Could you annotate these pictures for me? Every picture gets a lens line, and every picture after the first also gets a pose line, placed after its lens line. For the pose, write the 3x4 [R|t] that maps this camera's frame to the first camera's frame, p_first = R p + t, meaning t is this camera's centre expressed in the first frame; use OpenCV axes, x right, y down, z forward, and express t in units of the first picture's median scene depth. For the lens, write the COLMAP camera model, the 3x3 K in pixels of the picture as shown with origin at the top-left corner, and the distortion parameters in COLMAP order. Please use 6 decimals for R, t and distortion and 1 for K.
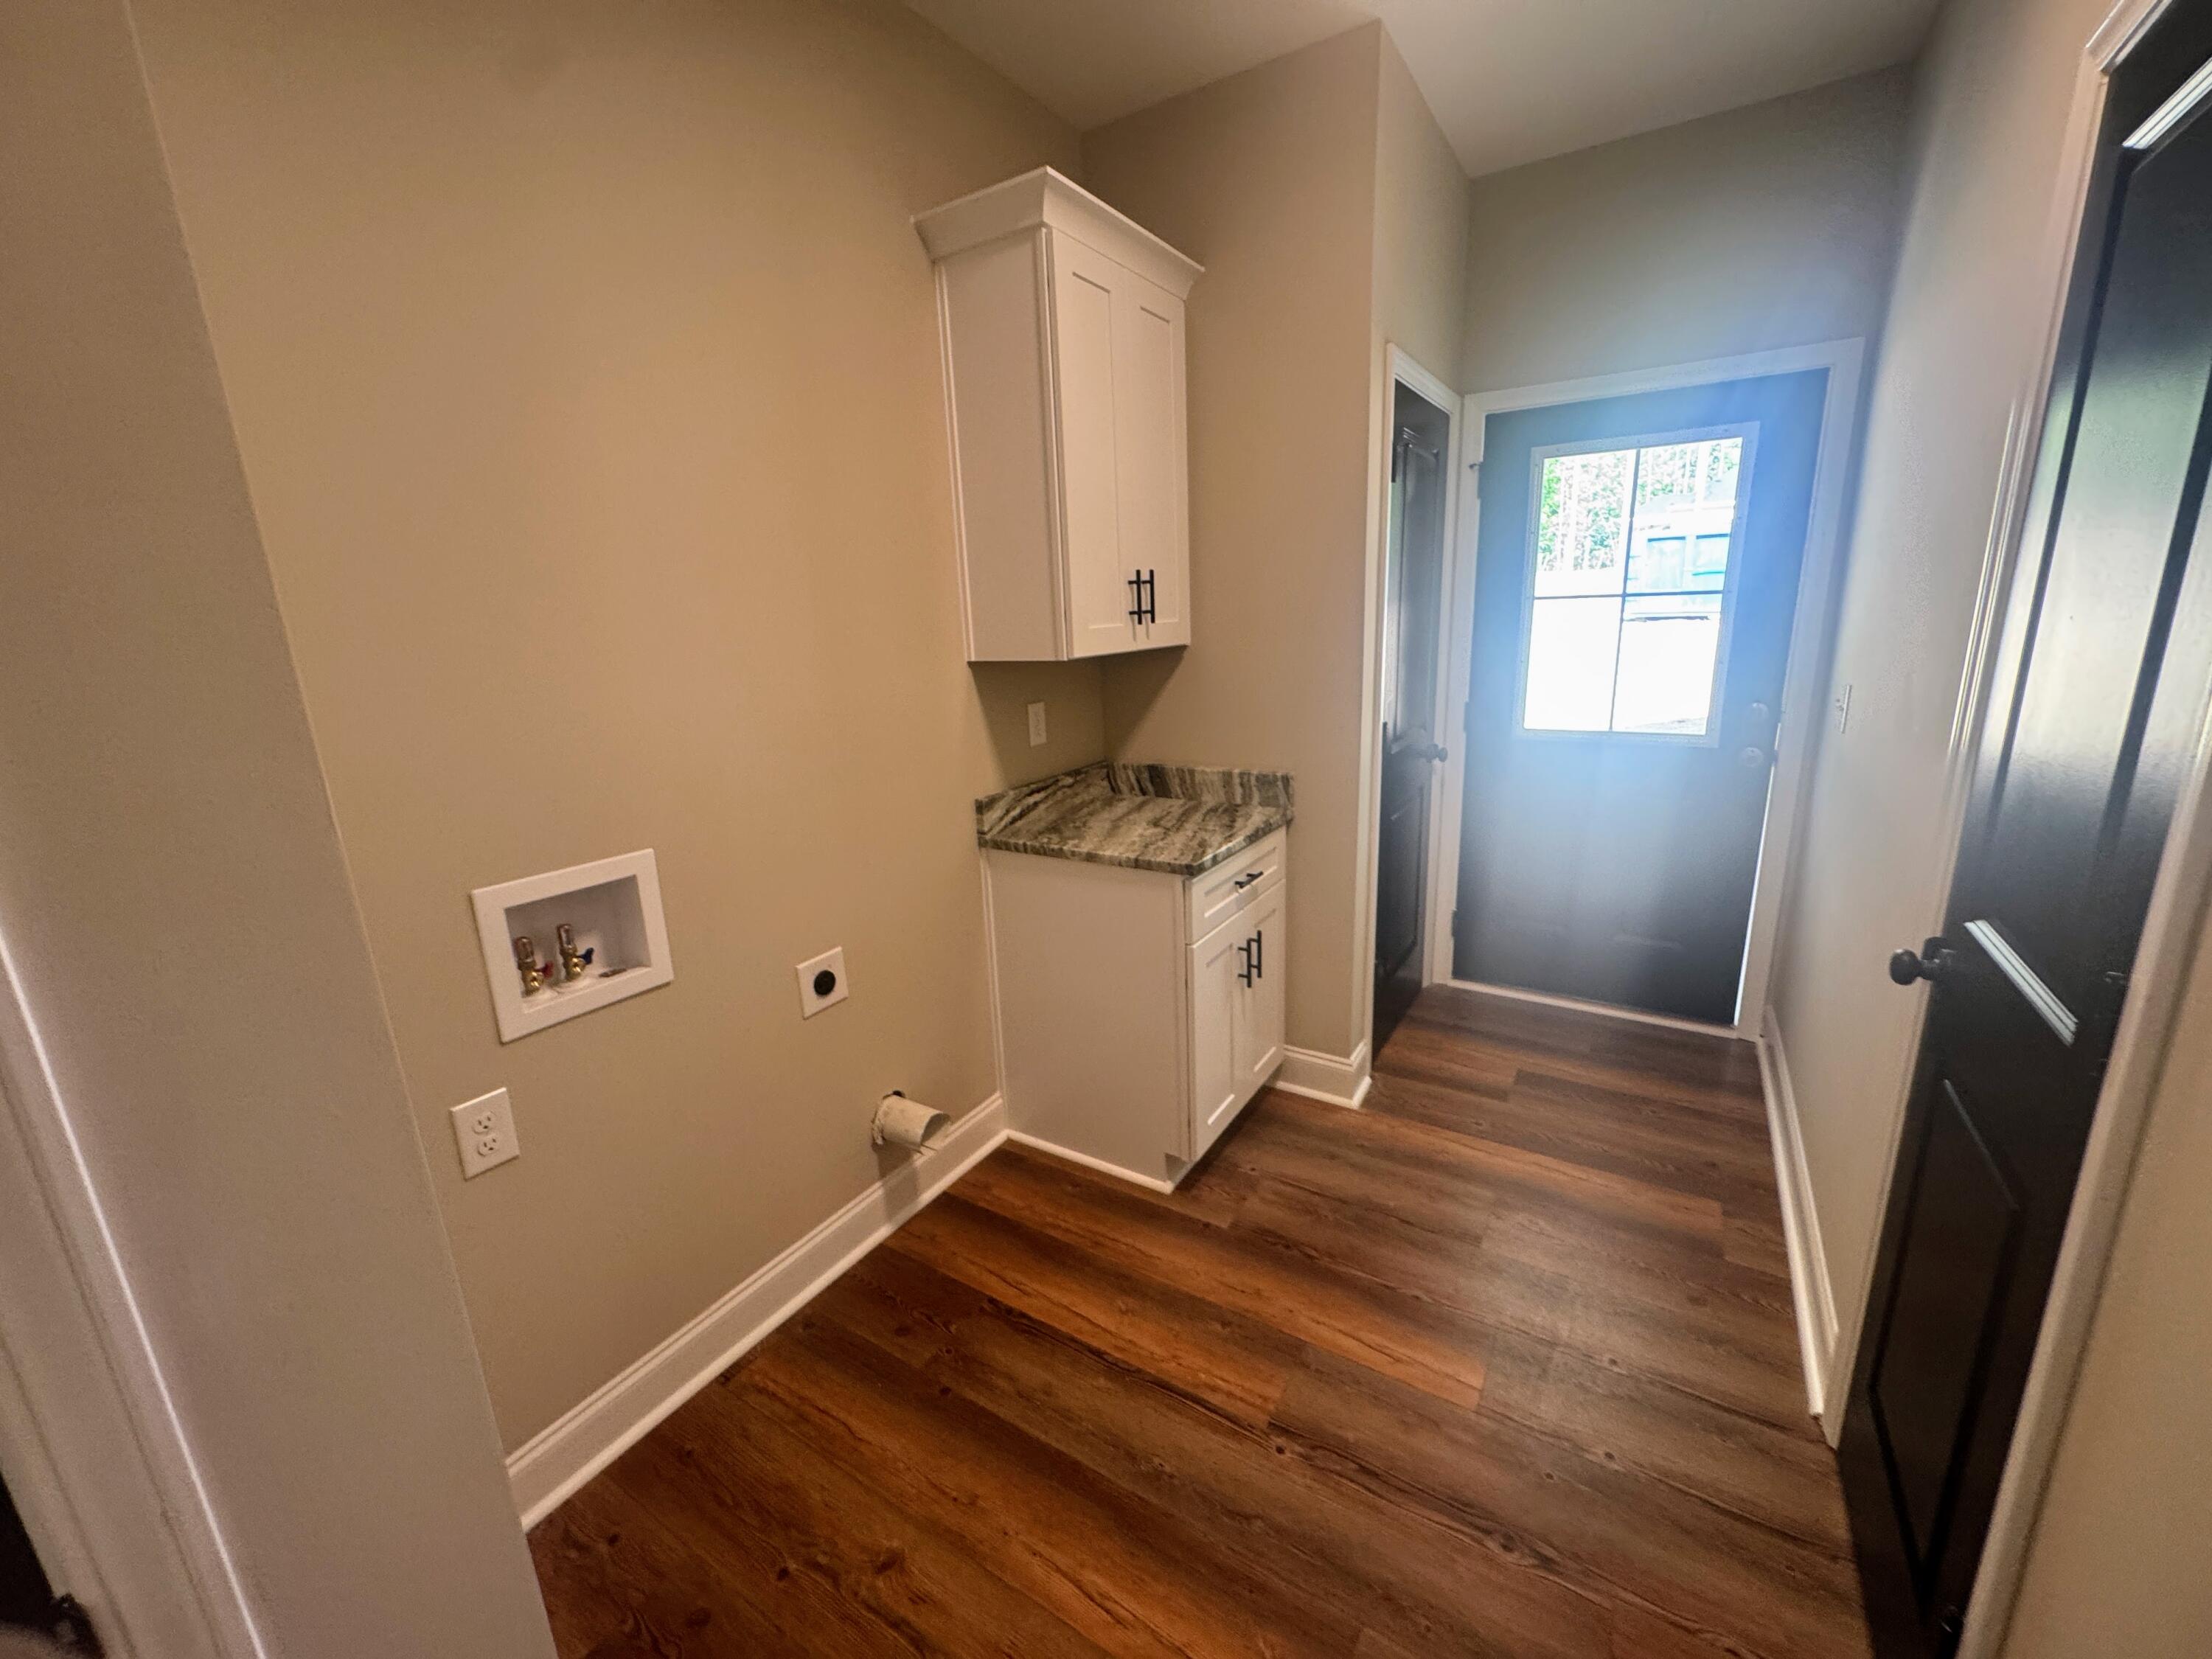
lens RADIAL K [[882.6, 0, 1111.0], [0, 882.6, 823.3], [0, 0, 1]] dist [-0.009293, -0.000056]
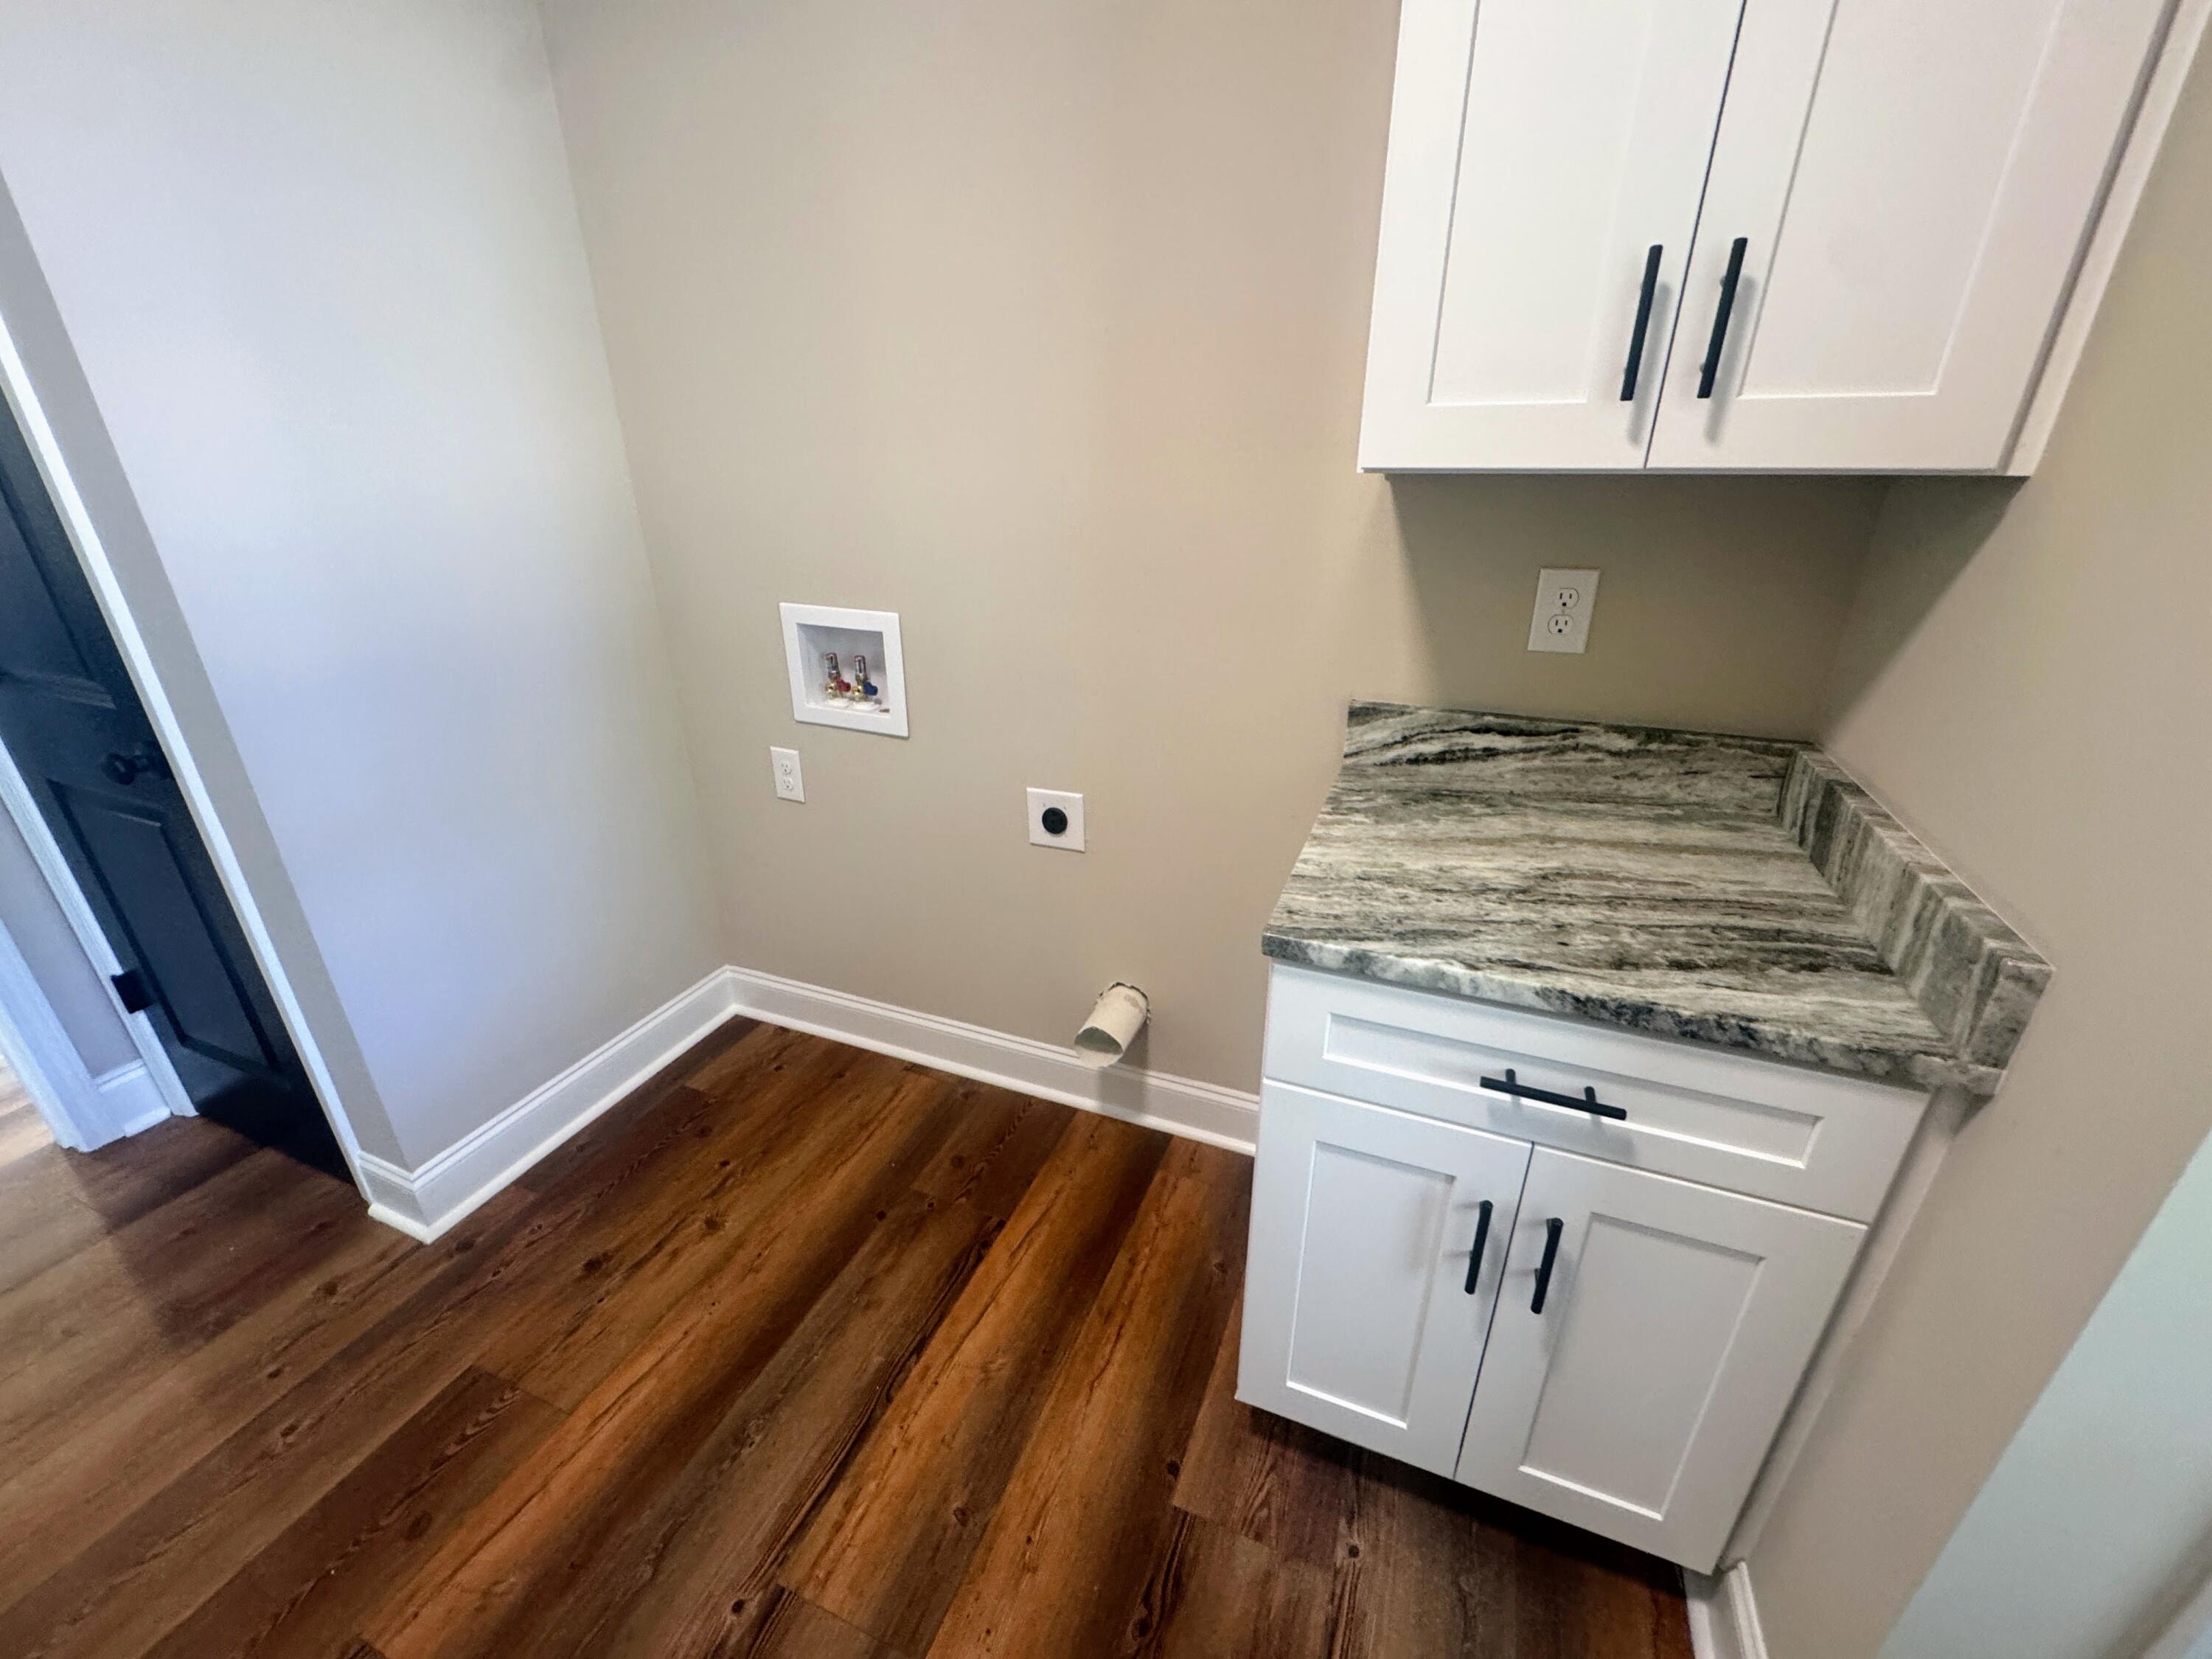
lens RADIAL K [[882.6, 0, 1113.0], [0, 882.6, 832.0], [0, 0, 1]] dist [-0.009293, -0.000056]
pose [[0.173508, 0.425628, -0.888108, 0.508605], [-0.235989, 0.893482, 0.382098, -0.174446], [0.956140, 0.143287, 0.255470, 0.839532]]
